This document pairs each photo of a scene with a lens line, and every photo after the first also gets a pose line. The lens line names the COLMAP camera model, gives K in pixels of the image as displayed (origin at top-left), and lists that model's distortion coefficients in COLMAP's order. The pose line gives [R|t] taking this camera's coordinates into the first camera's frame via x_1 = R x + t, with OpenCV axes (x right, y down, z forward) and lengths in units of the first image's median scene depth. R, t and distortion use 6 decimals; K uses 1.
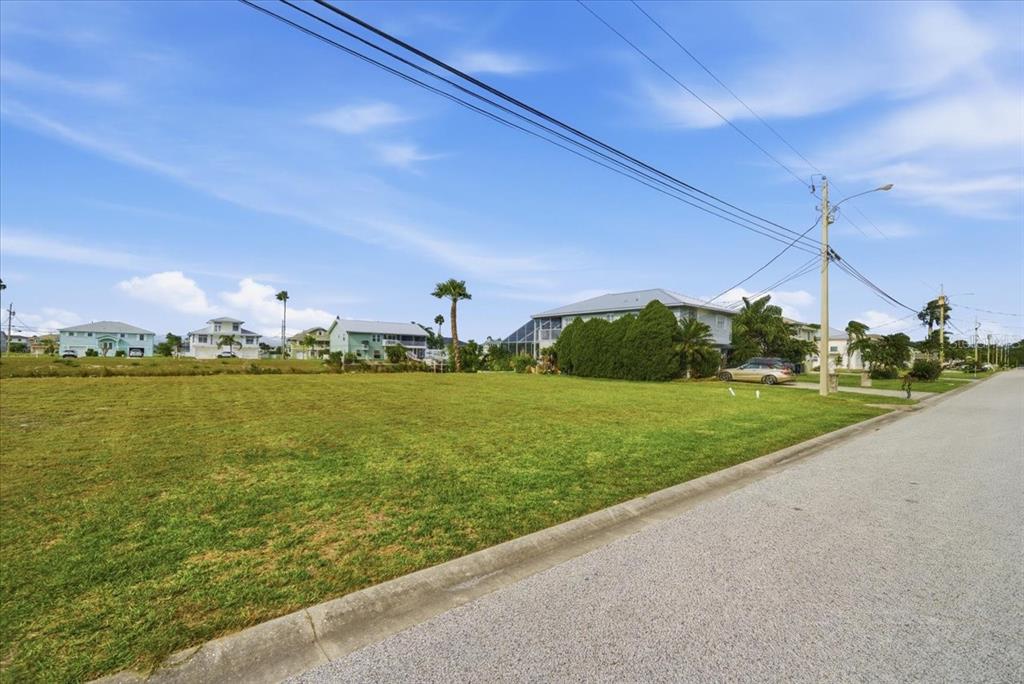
lens RADIAL K [[410.3, 0, 496.7], [0, 410.3, 365.9], [0, 0, 1]] dist [-0.000683, 0.000712]
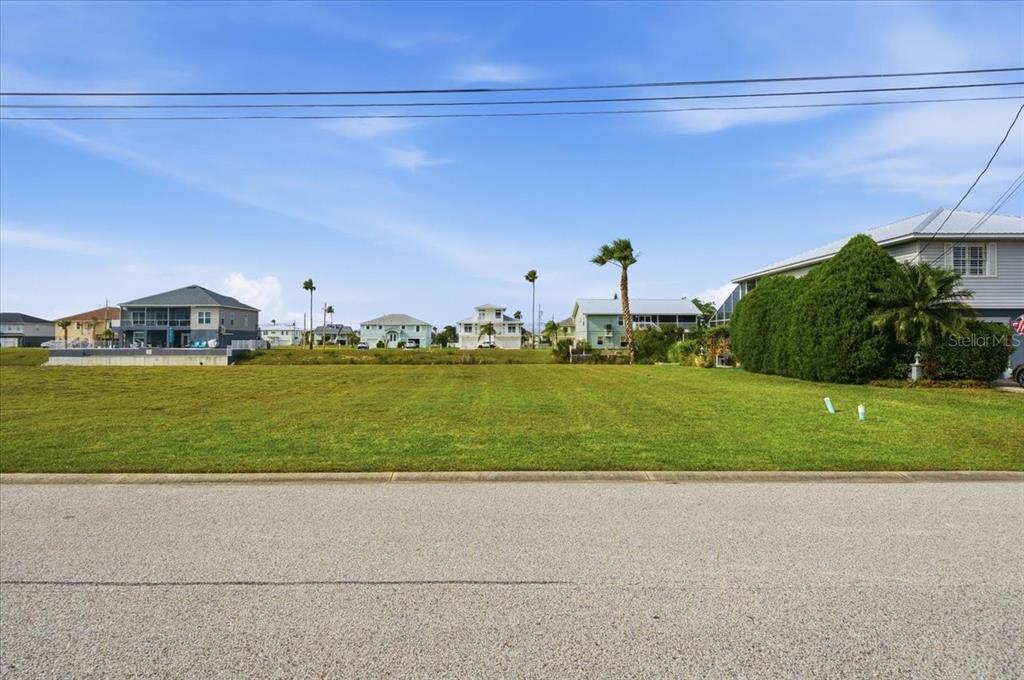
lens RADIAL K [[566.0, 0, 517.3], [0, 566.0, 334.0], [0, 0, 1]] dist [0.005821, -0.002865]
pose [[0.807662, -0.023299, -0.589185, 0.158339], [-0.001967, 0.999107, -0.042205, 0.001745], [0.589643, 0.035246, 0.806895, 0.038600]]
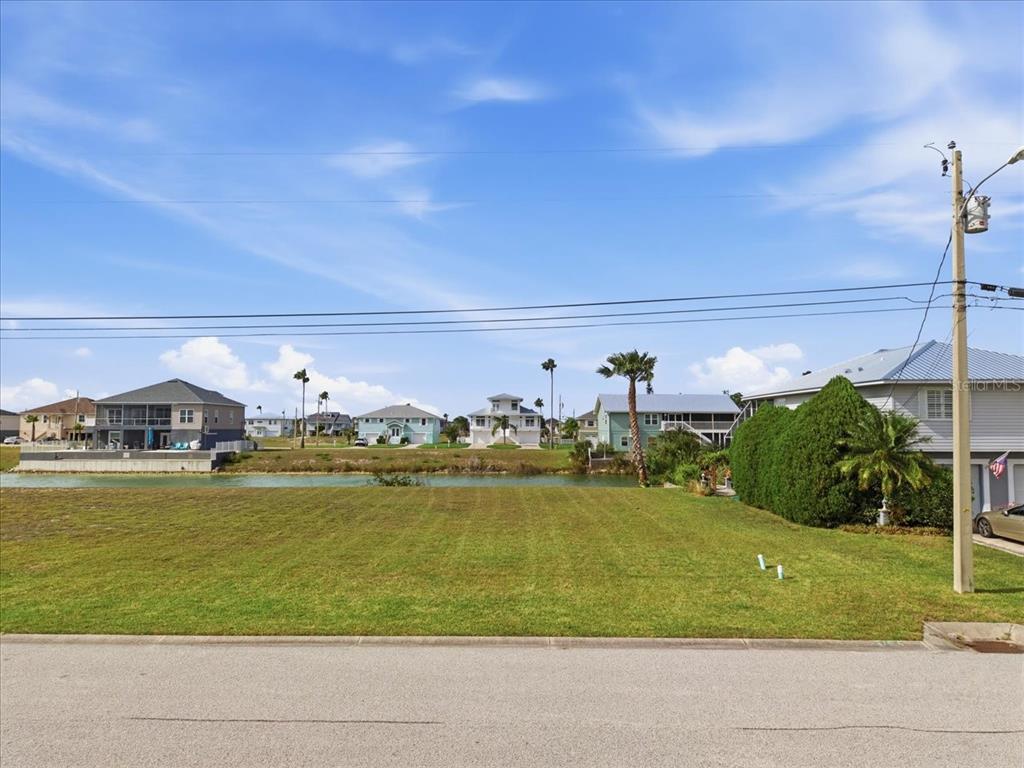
lens RADIAL K [[668.7, 0, 525.3], [0, 668.7, 387.7], [0, 0, 1]] dist [0.029409, -0.033430]
pose [[0.789912, -0.048899, -0.611267, 0.210284], [-0.005169, 0.996249, -0.086376, -0.022235], [0.613198, 0.071389, 0.786697, 0.003090]]
